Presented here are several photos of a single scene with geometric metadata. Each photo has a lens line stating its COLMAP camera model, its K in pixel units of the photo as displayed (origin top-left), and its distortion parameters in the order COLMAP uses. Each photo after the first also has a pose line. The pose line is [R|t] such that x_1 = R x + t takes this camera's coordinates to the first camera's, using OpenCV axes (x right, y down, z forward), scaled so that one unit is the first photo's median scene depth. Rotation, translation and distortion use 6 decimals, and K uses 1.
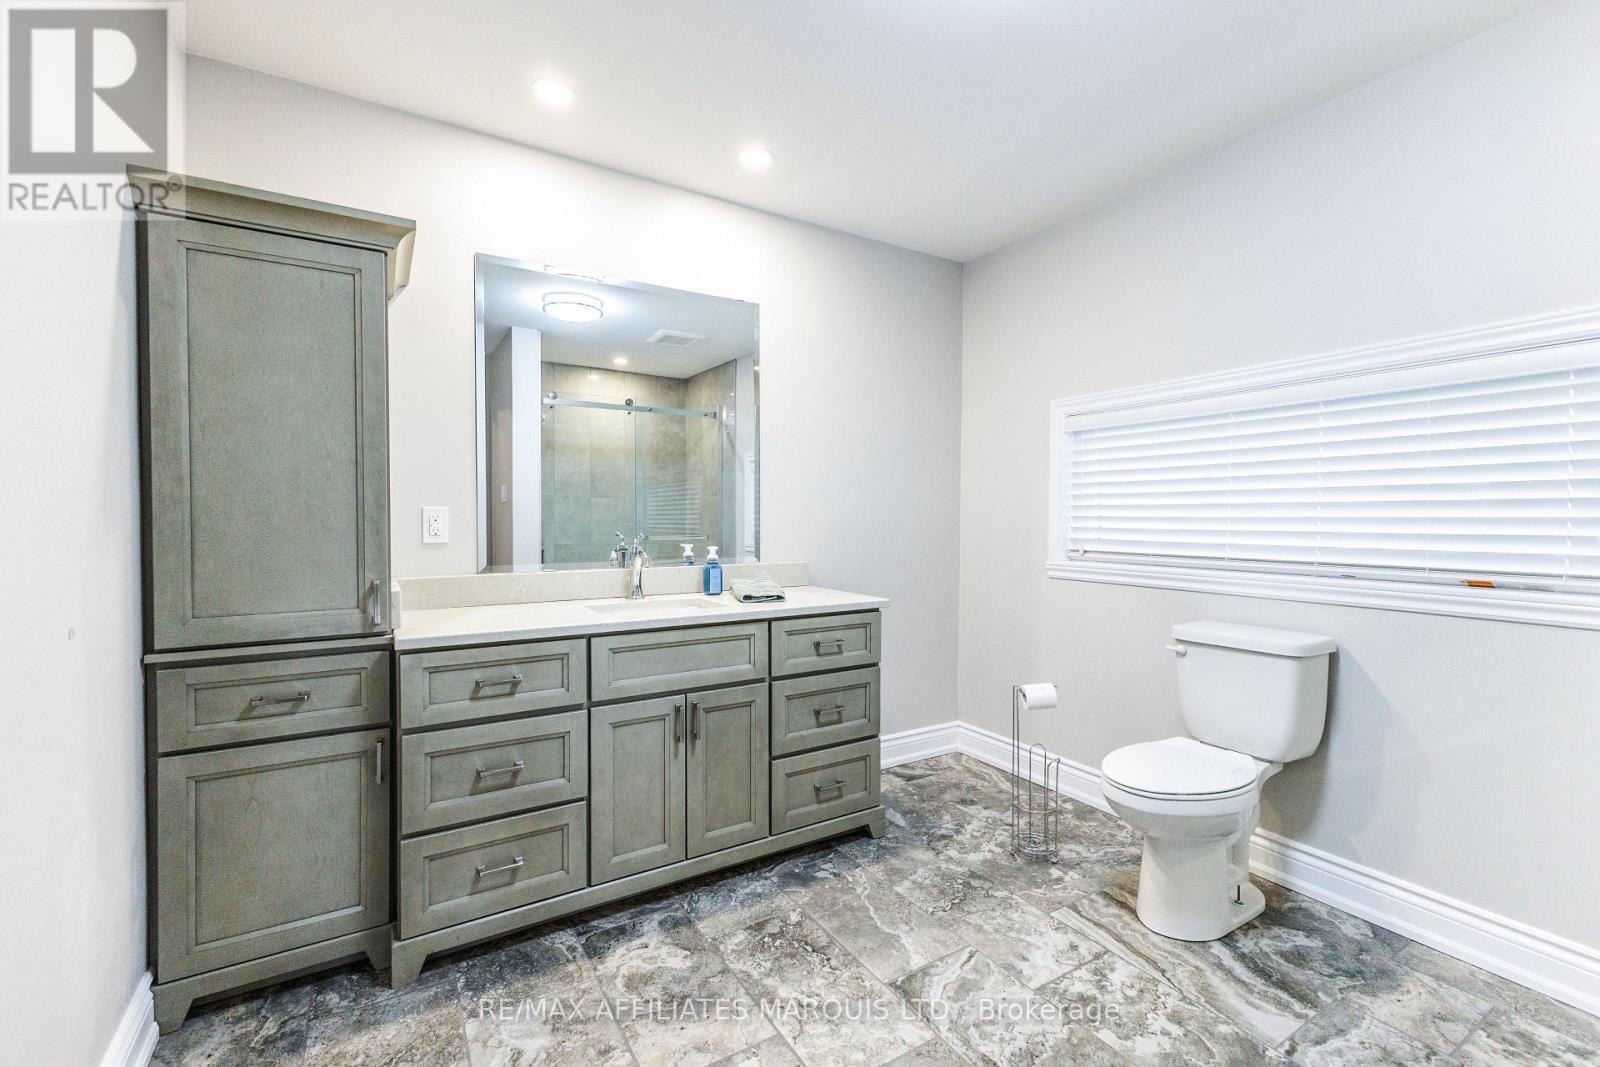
lens RADIAL K [[686.7, 0, 794.1], [0, 686.7, 530.5], [0, 0, 1]] dist [0.005052, 0.000042]
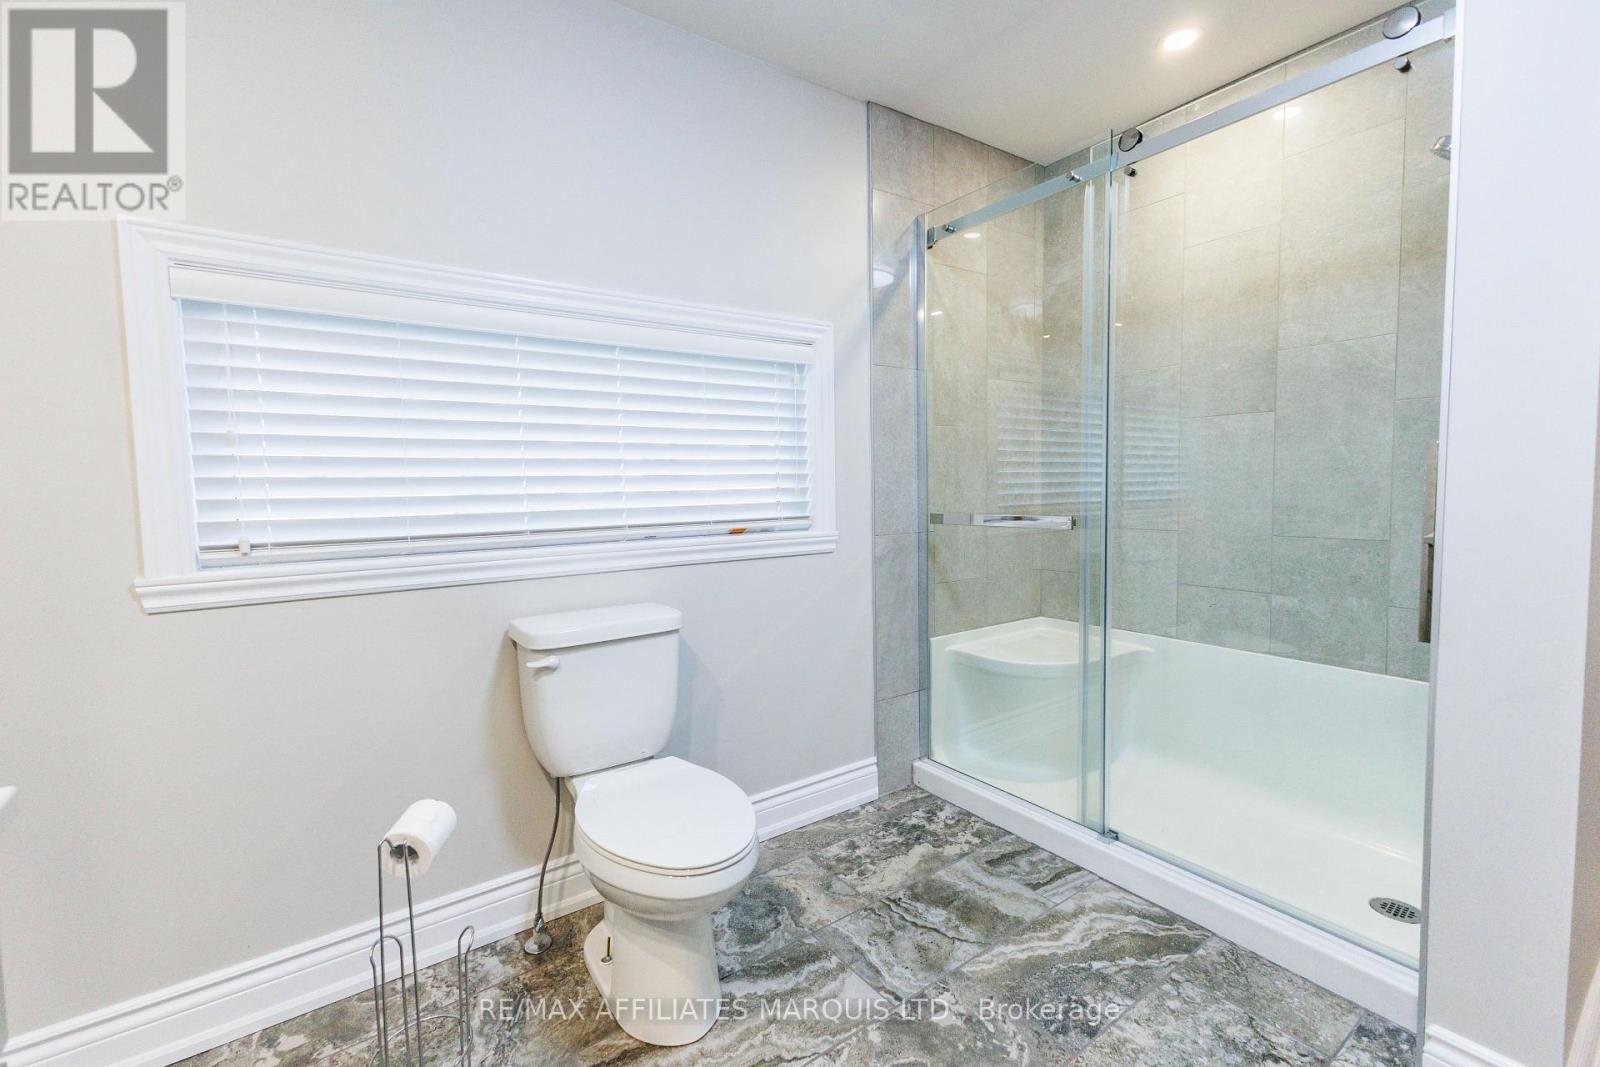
lens RADIAL K [[686.7, 0, 800.0], [0, 686.7, 529.7], [0, 0, 1]] dist [0.005052, 0.000042]
pose [[-0.088594, -0.066272, 0.993861, -0.187058], [0.039472, 0.996767, 0.069984, -0.003090], [-0.995285, 0.045430, -0.085692, 0.984233]]
